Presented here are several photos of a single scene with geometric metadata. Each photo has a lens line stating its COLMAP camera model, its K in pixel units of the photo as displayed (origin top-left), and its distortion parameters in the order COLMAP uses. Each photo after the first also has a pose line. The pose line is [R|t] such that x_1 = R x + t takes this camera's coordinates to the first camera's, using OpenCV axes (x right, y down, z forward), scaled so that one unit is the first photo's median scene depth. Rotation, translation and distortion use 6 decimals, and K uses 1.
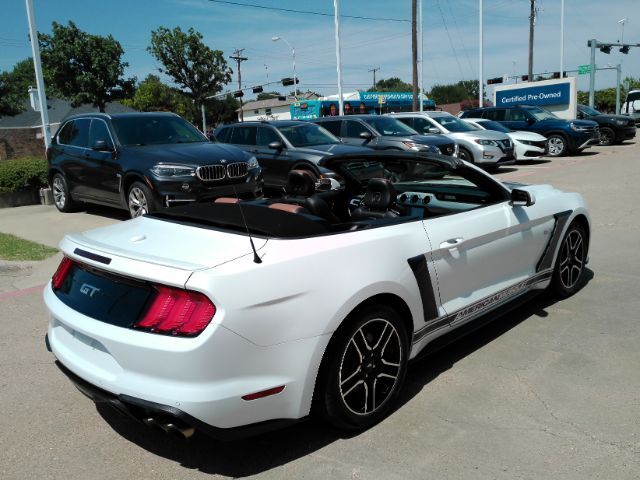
lens RADIAL K [[557.4, 0, 320.0], [0, 557.4, 240.0], [0, 0, 1]] dist [0.040855, -0.016260]
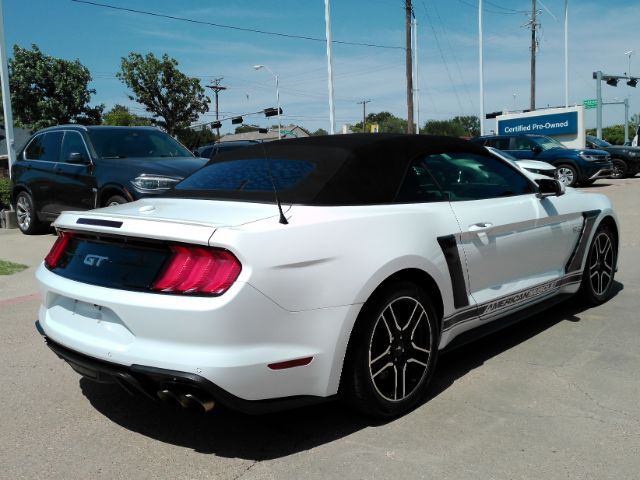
lens RADIAL K [[622.1, 0, 320.0], [0, 622.1, 240.0], [0, 0, 1]] dist [0.044417, -0.016236]
pose [[0.999531, 0.007773, 0.029615, -0.045544], [-0.005287, 0.996527, -0.083099, 0.084617], [-0.030158, 0.082904, 0.996101, -0.016564]]
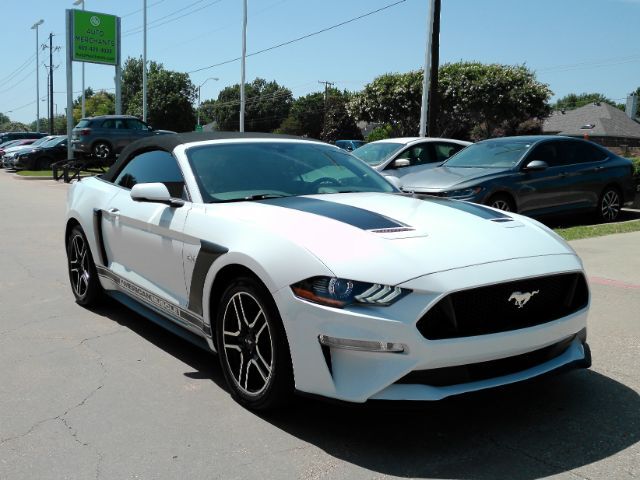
lens RADIAL K [[666.9, 0, 320.0], [0, 666.9, 240.0], [0, 0, 1]] dist [0.023727, -0.001555]
pose [[-0.190768, 0.174509, -0.965999, 1.107347], [-0.195471, 0.957611, 0.211596, -0.231761], [0.961976, 0.229190, -0.148570, 1.198080]]
